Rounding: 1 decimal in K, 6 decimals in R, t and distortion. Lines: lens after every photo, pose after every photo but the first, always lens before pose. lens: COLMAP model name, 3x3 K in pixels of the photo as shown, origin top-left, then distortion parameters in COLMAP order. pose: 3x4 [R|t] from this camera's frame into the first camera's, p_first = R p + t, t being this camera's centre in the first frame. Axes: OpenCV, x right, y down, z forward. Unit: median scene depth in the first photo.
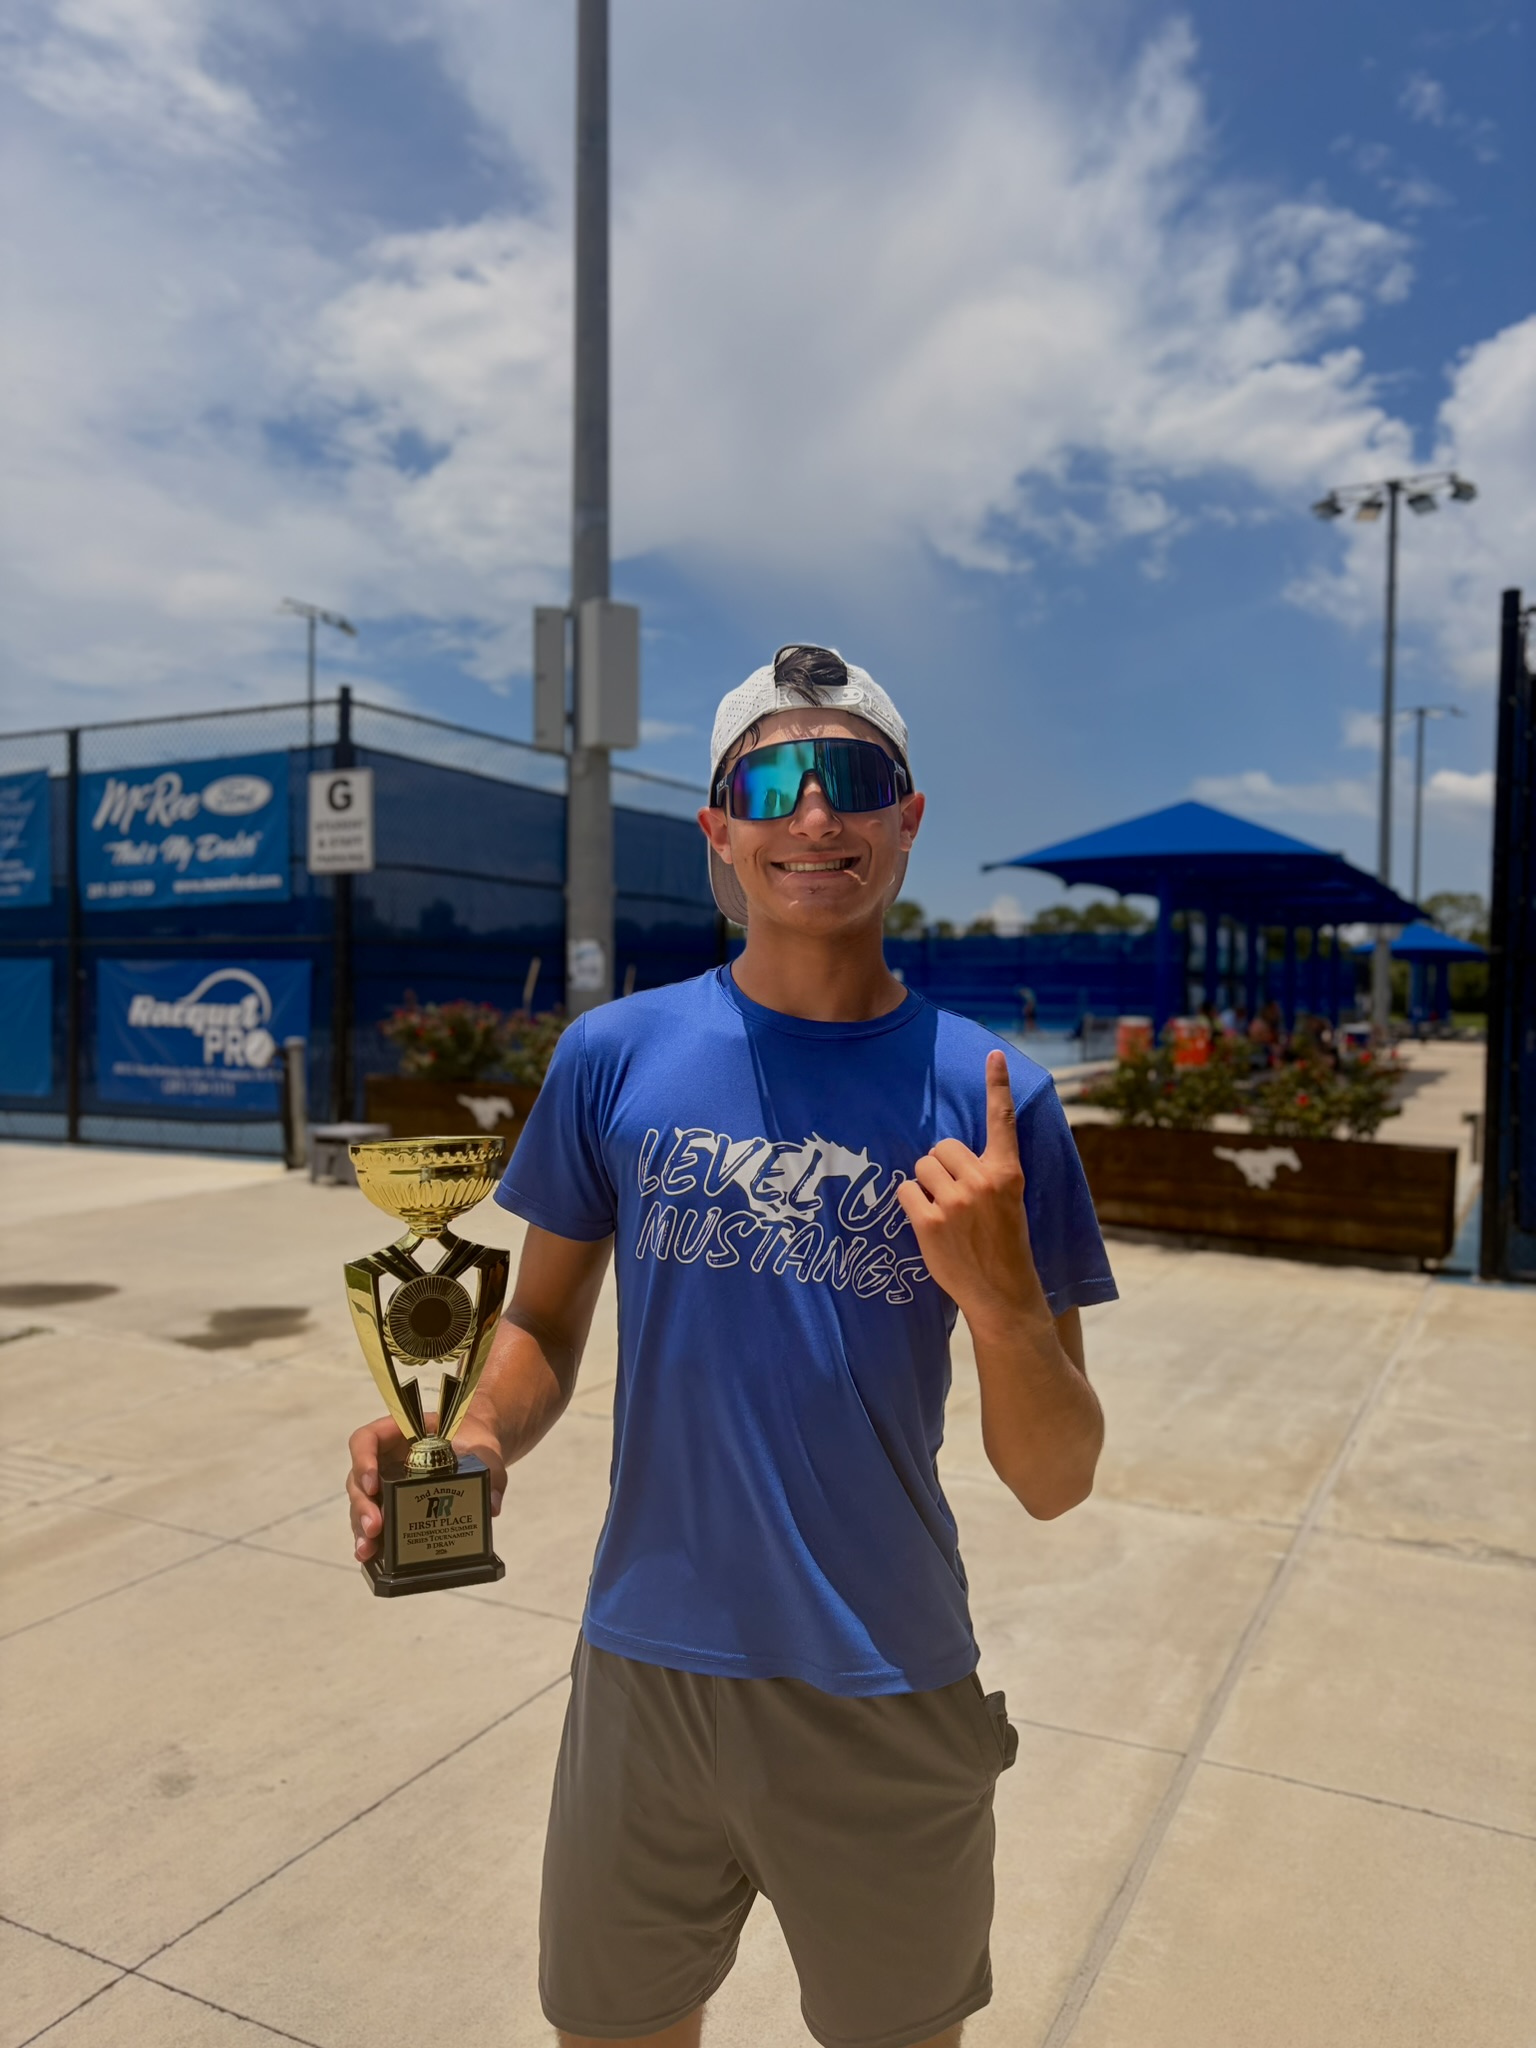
lens RADIAL K [[1532.2, 0, 752.1], [0, 1532.2, 1040.3], [0, 0, 1]] dist [0.026881, -0.036240]
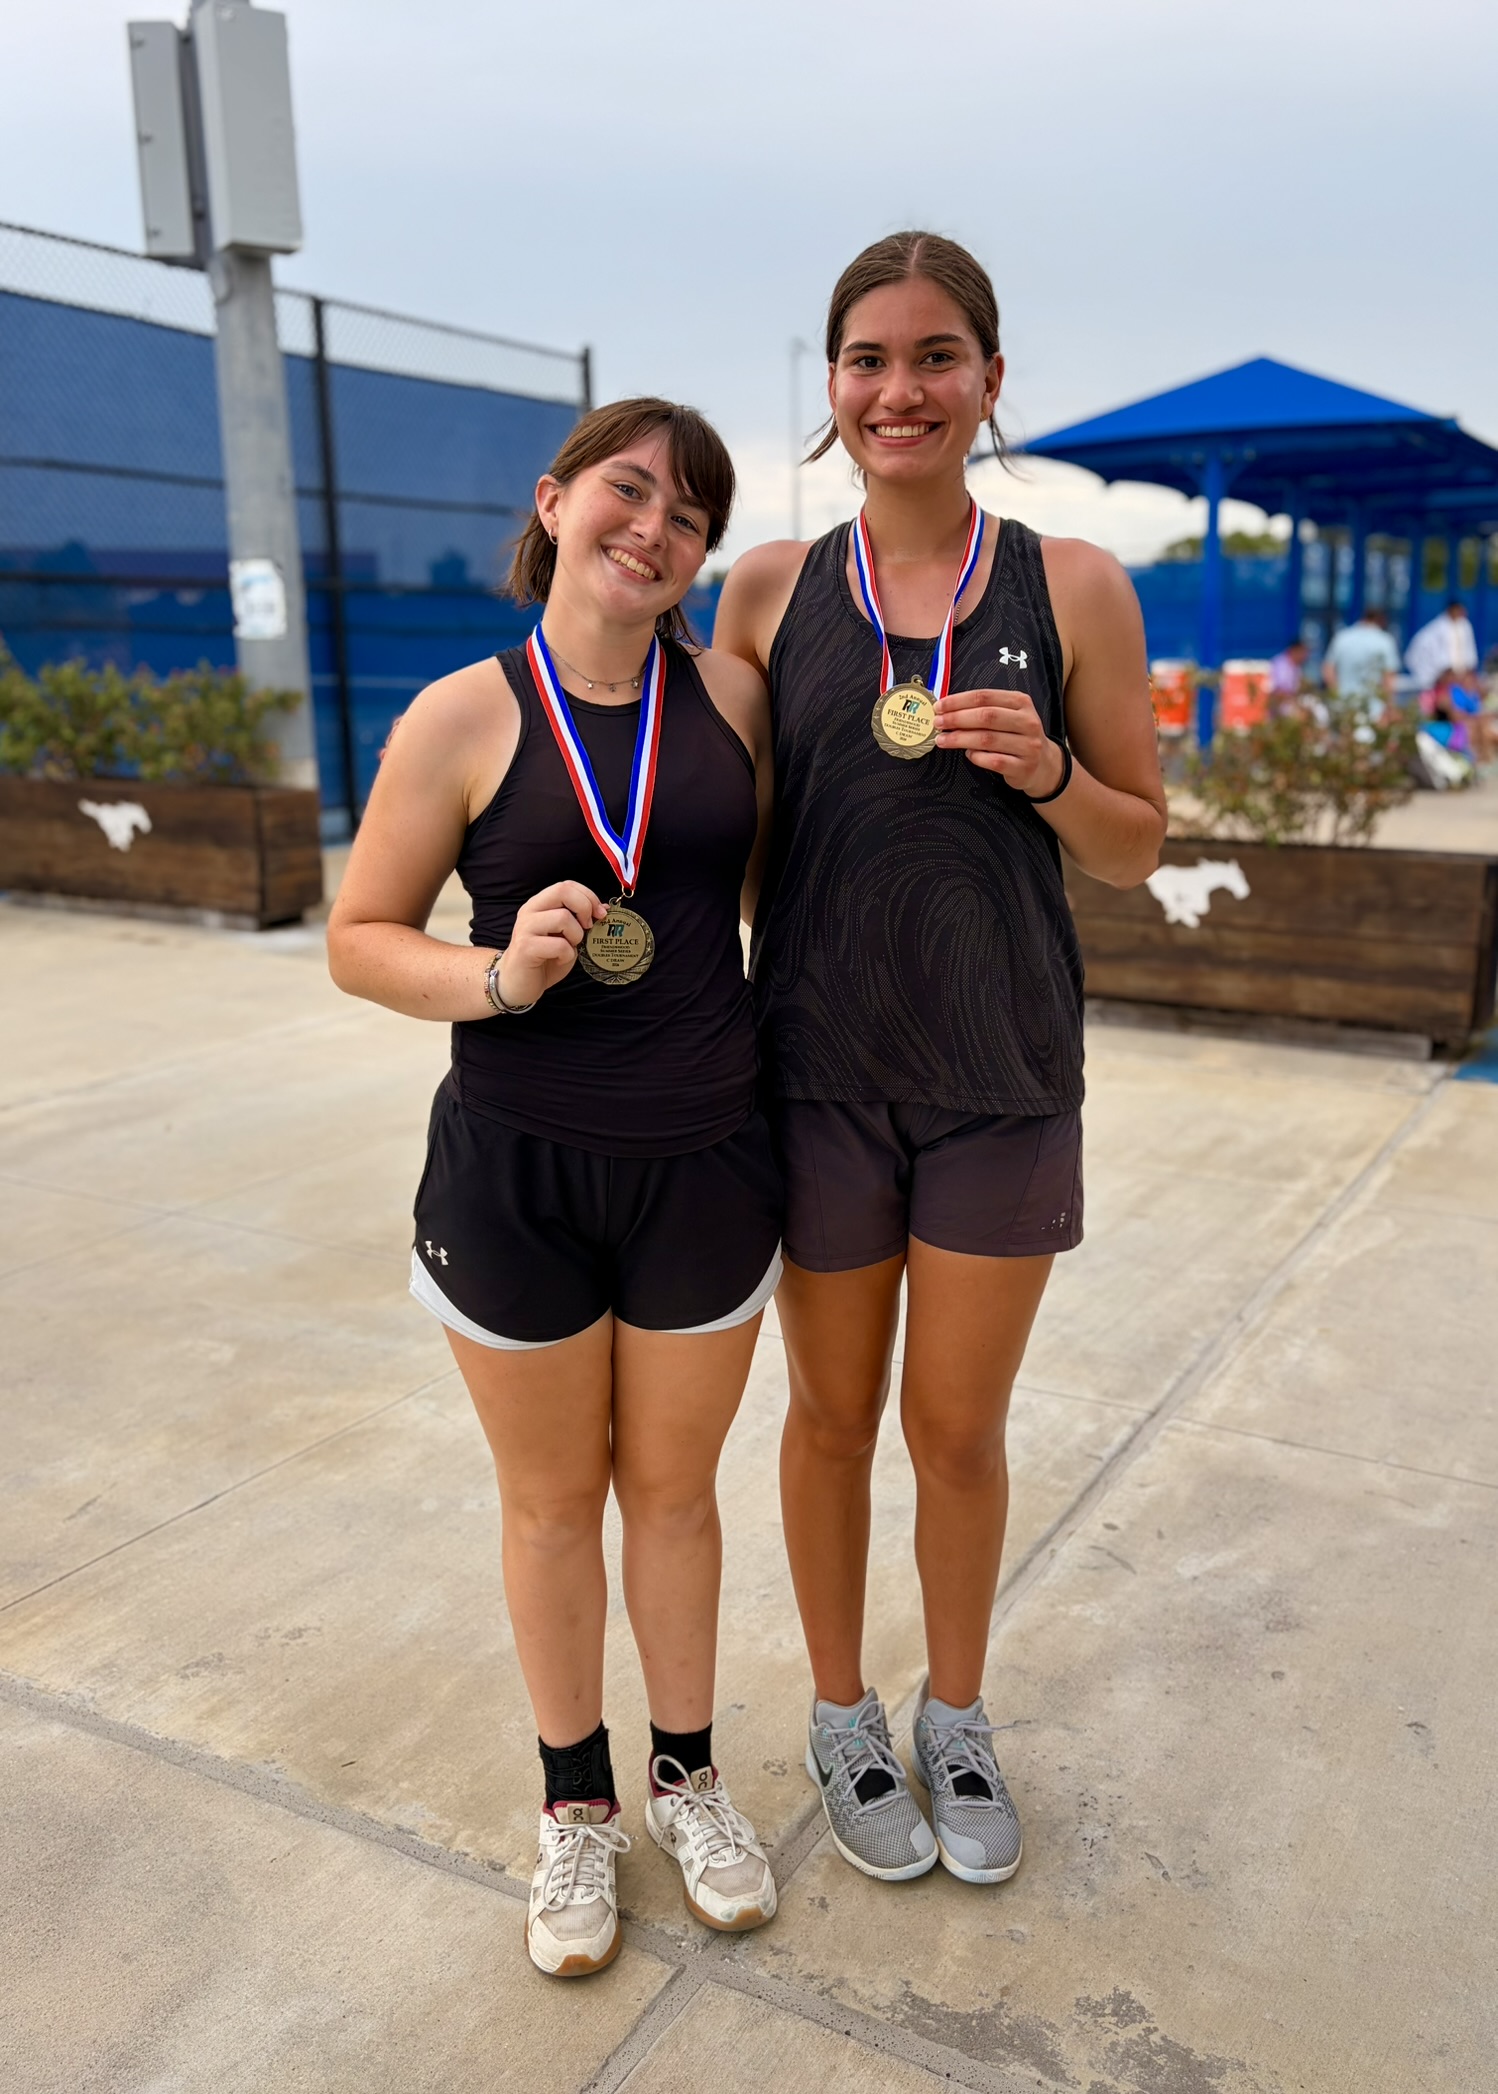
lens RADIAL K [[1710.5, 0, 785.9], [0, 1710.5, 1018.7], [0, 0, 1]] dist [0.017001, 0.009150]
pose [[0.998908, -0.019586, -0.042426, 0.157457], [0.026856, 0.983625, 0.178218, 0.003803], [0.038241, -0.179162, 0.983076, 0.241759]]
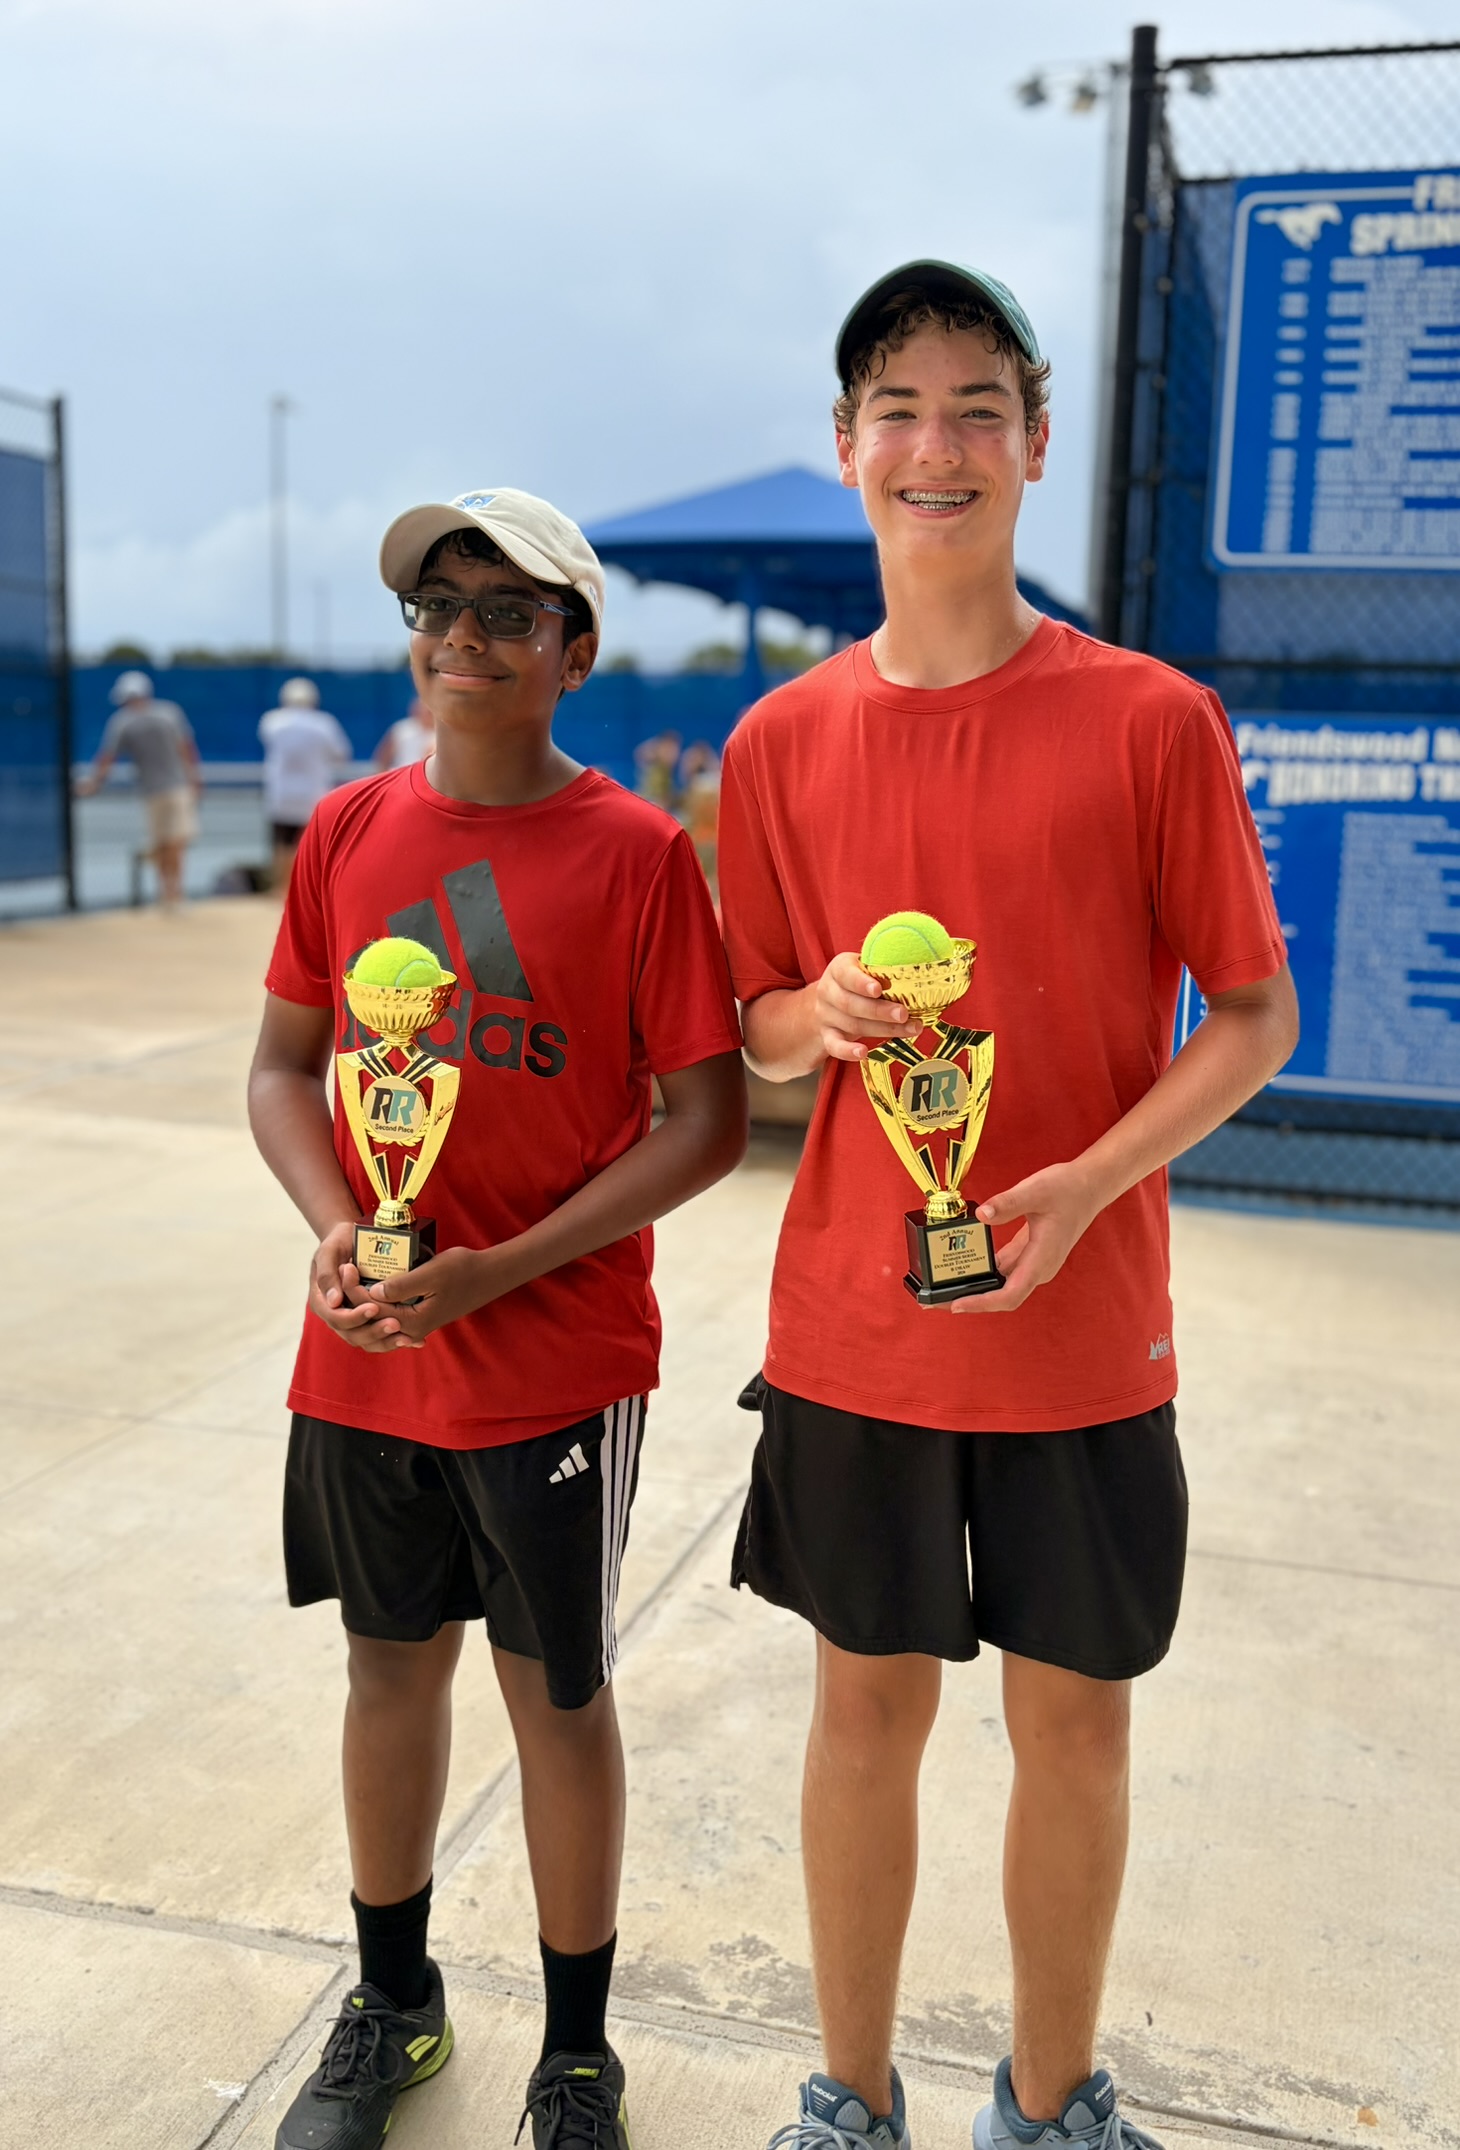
lens RADIAL K [[1958.9, 0, 752.7], [0, 1958.9, 1023.8], [0, 0, 1]] dist [0.022374, 0.000000]
pose [[0.978588, -0.014868, 0.205293, 0.139240], [-0.006999, 0.994407, 0.105380, 0.005879], [-0.205712, -0.104561, 0.973011, 0.193046]]
